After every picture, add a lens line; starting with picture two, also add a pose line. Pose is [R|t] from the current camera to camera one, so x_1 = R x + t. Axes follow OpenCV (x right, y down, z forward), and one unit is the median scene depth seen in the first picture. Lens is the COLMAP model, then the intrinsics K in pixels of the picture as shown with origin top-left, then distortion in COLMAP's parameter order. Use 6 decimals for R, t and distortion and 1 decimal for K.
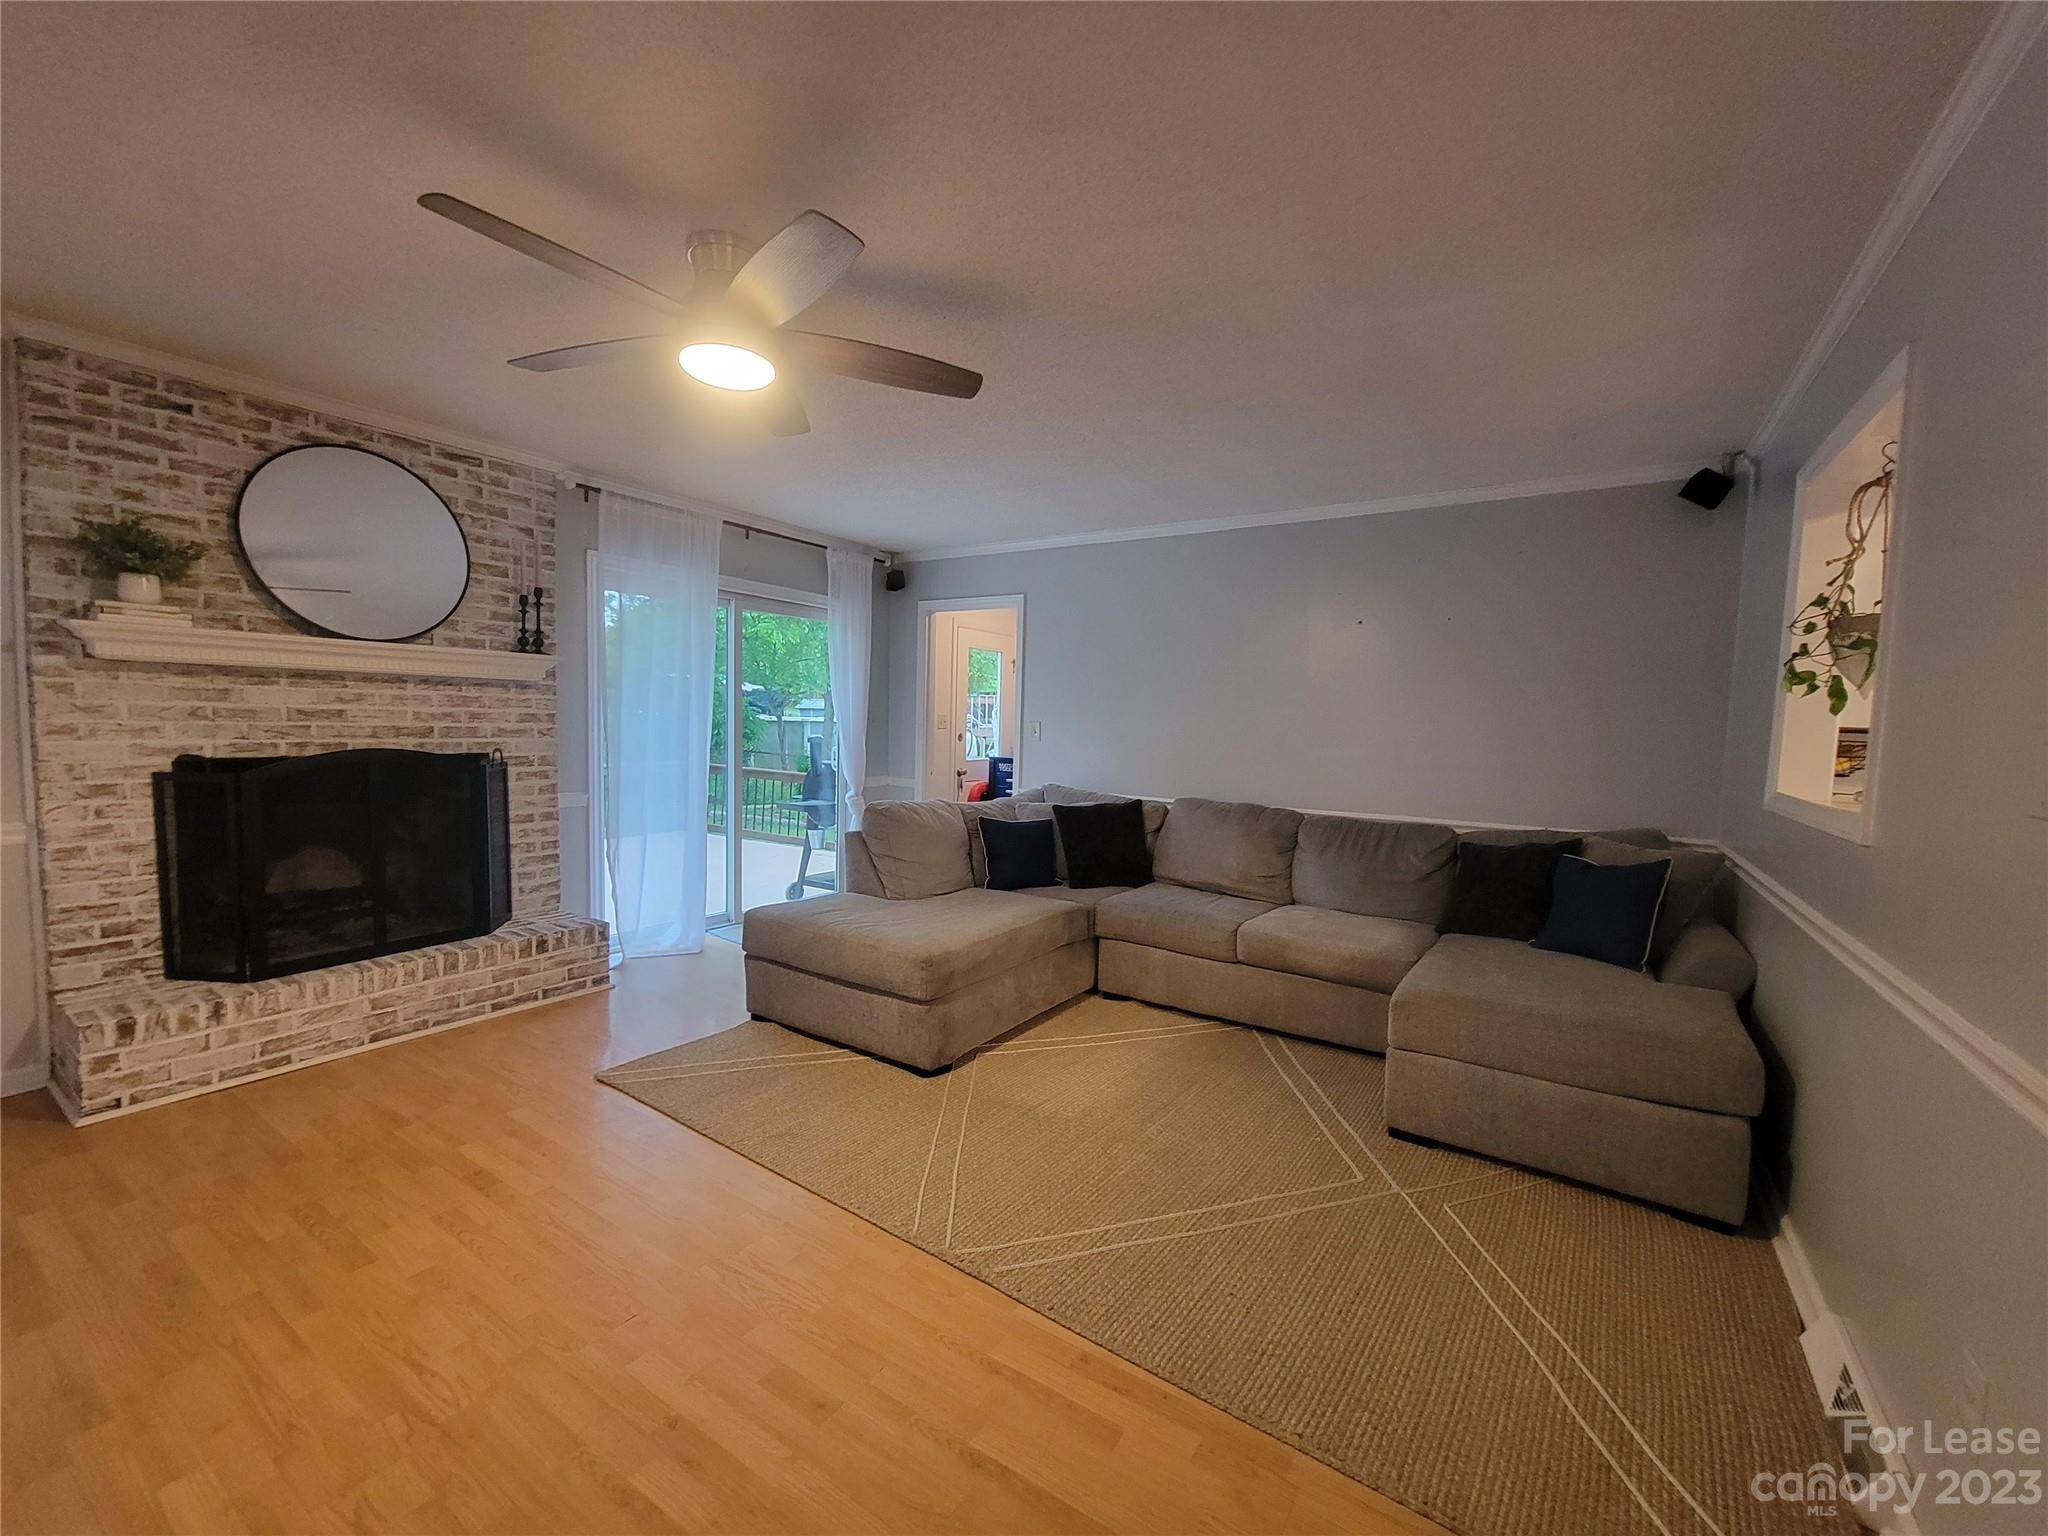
lens RADIAL K [[831.5, 0, 1027.5], [0, 831.5, 774.8], [0, 0, 1]] dist [0.001852, -0.000404]
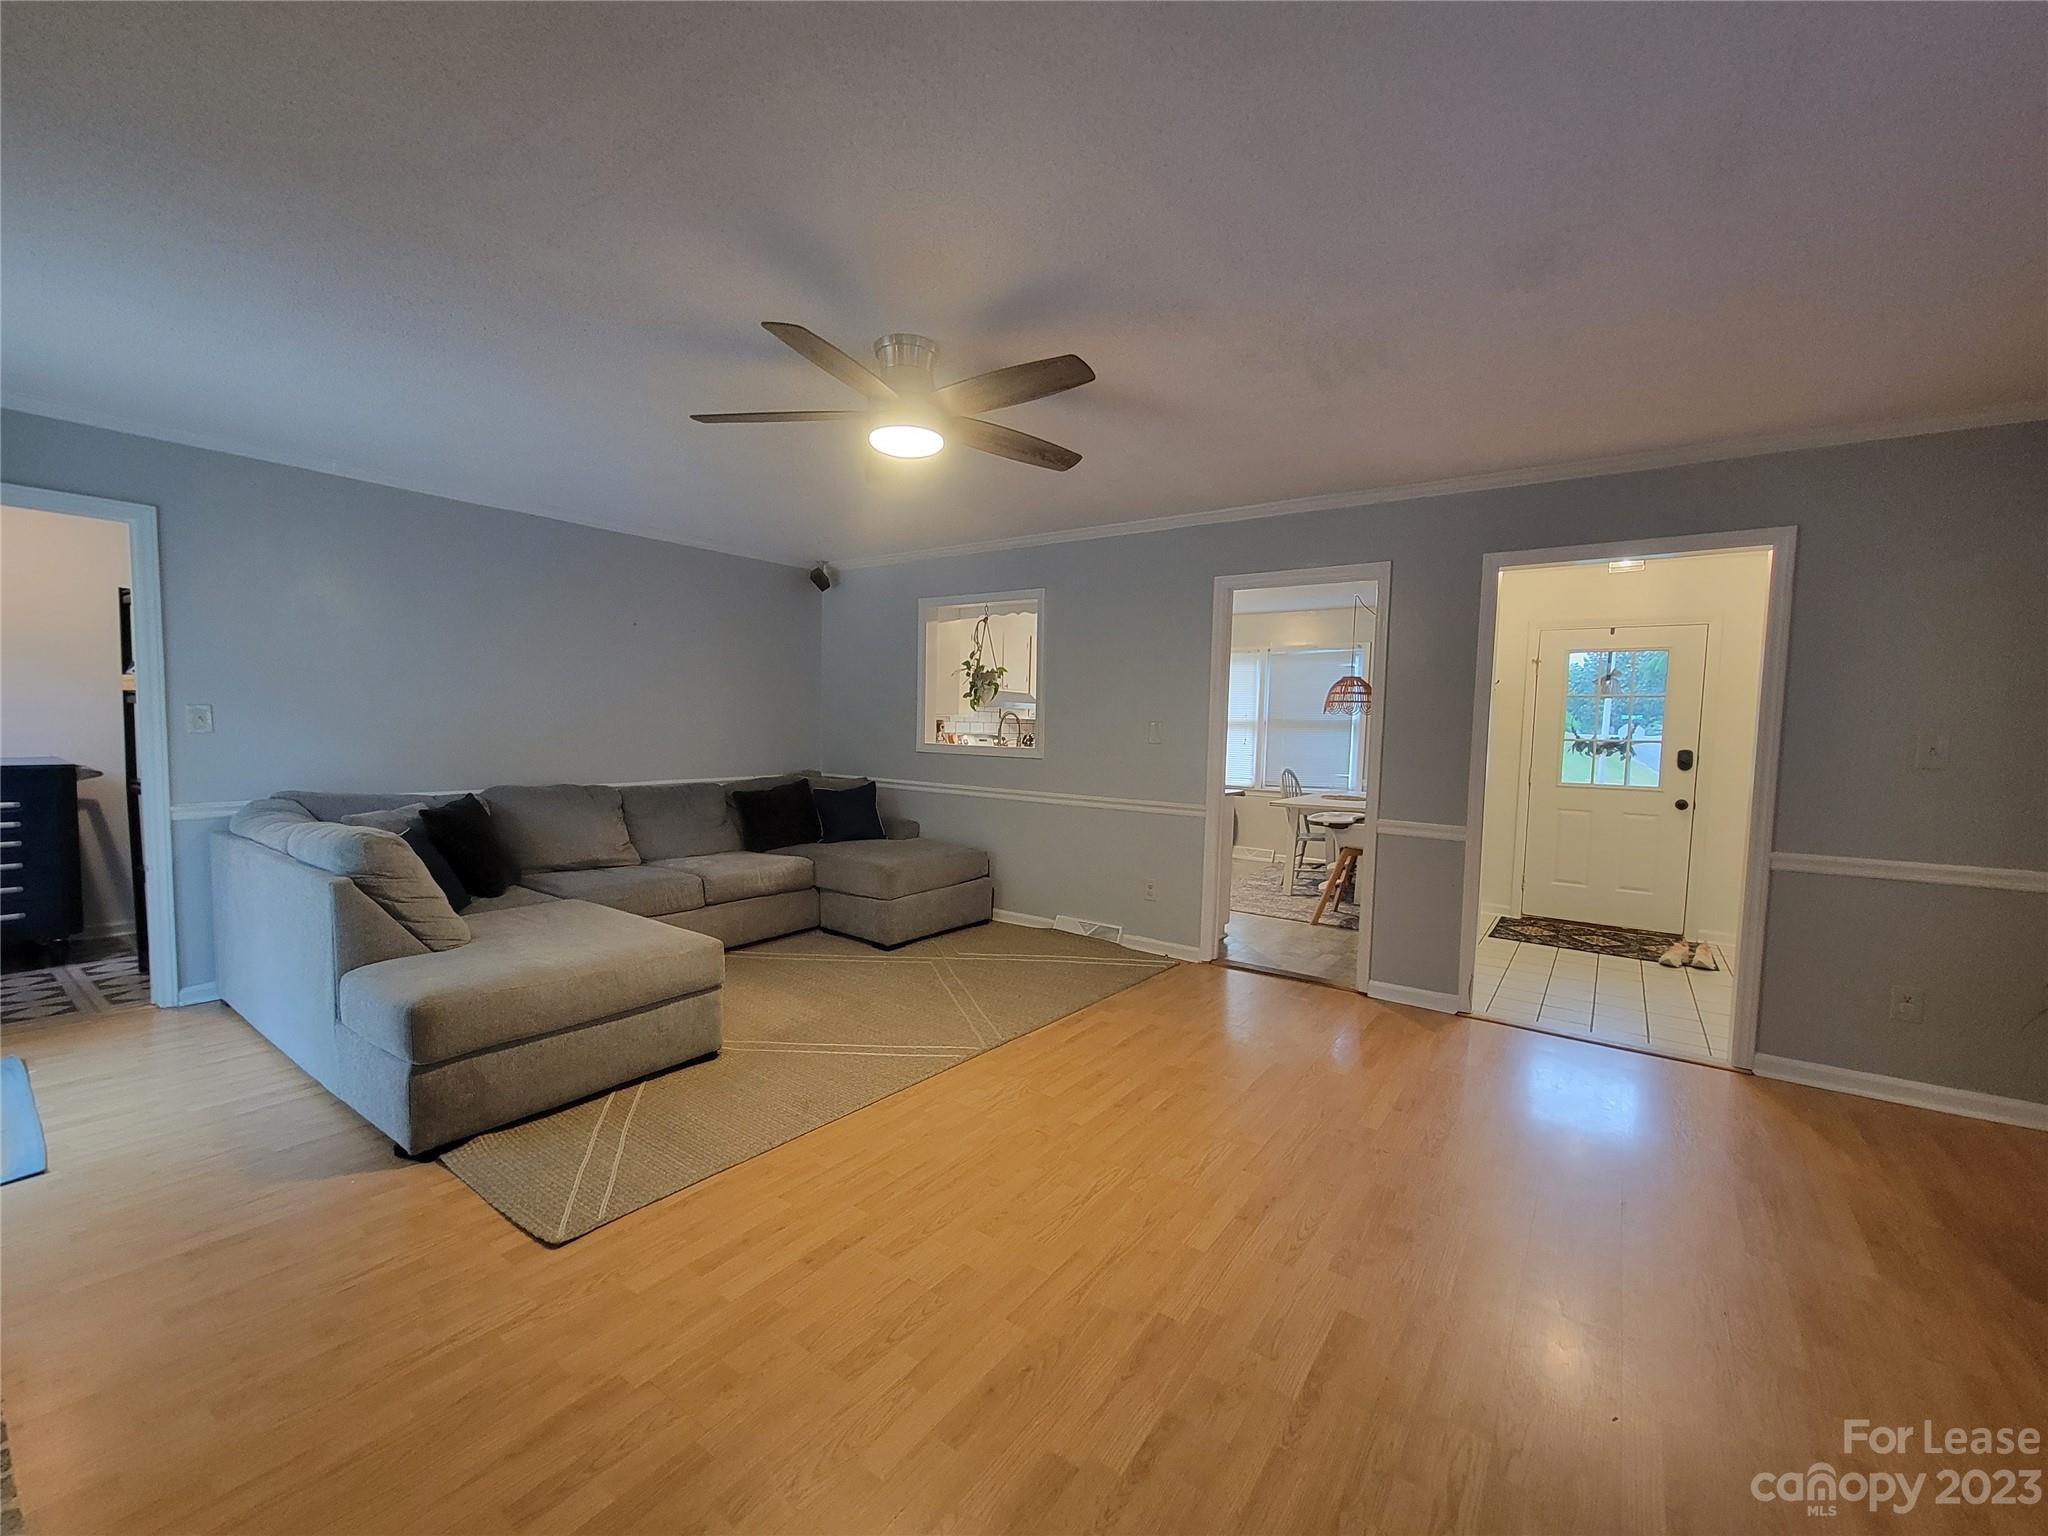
lens RADIAL K [[831.5, 0, 1028.0], [0, 831.5, 773.3], [0, 0, 1]] dist [0.001852, -0.000404]
pose [[0.045848, -0.088475, 0.995023, -1.443999], [0.047864, 0.995121, 0.086278, -0.083006], [-0.997801, 0.043670, 0.049859, 0.701755]]
